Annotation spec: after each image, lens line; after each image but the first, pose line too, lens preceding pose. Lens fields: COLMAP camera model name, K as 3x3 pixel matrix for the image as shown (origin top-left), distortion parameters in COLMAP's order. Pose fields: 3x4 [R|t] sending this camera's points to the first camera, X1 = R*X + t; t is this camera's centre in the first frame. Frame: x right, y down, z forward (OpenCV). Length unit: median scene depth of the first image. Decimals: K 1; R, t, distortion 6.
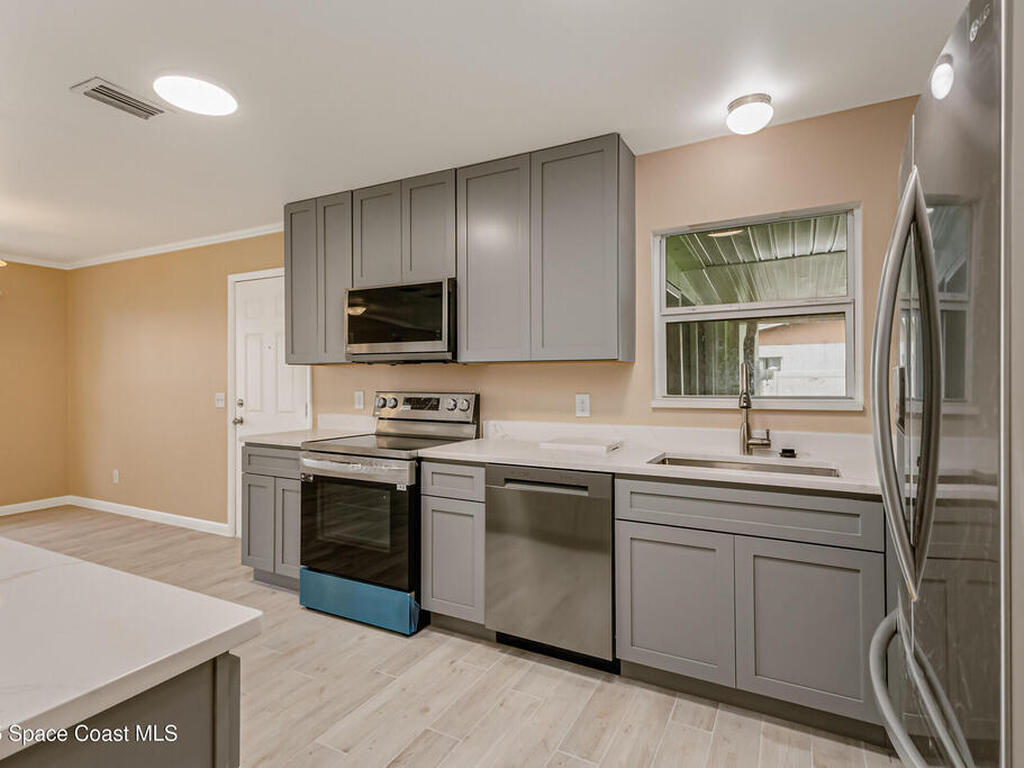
lens RADIAL K [[521.9, 0, 513.6], [0, 521.9, 381.8], [0, 0, 1]] dist [0.002723, 0.000282]
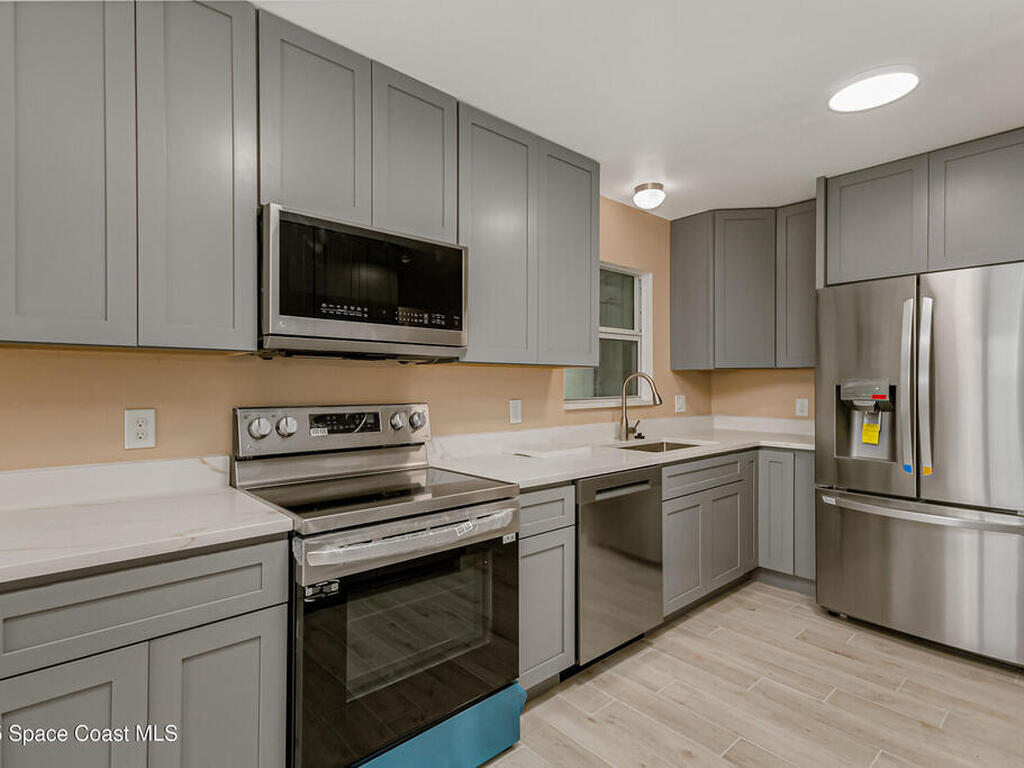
lens RADIAL K [[527.0, 0, 513.1], [0, 527.0, 383.5], [0, 0, 1]] dist [0.000902, 0.000000]
pose [[0.346358, 0.002353, 0.938099, -0.795847], [0.000578, 0.999996, -0.002721, -0.004161], [-0.938102, 0.001485, 0.346355, 0.676134]]
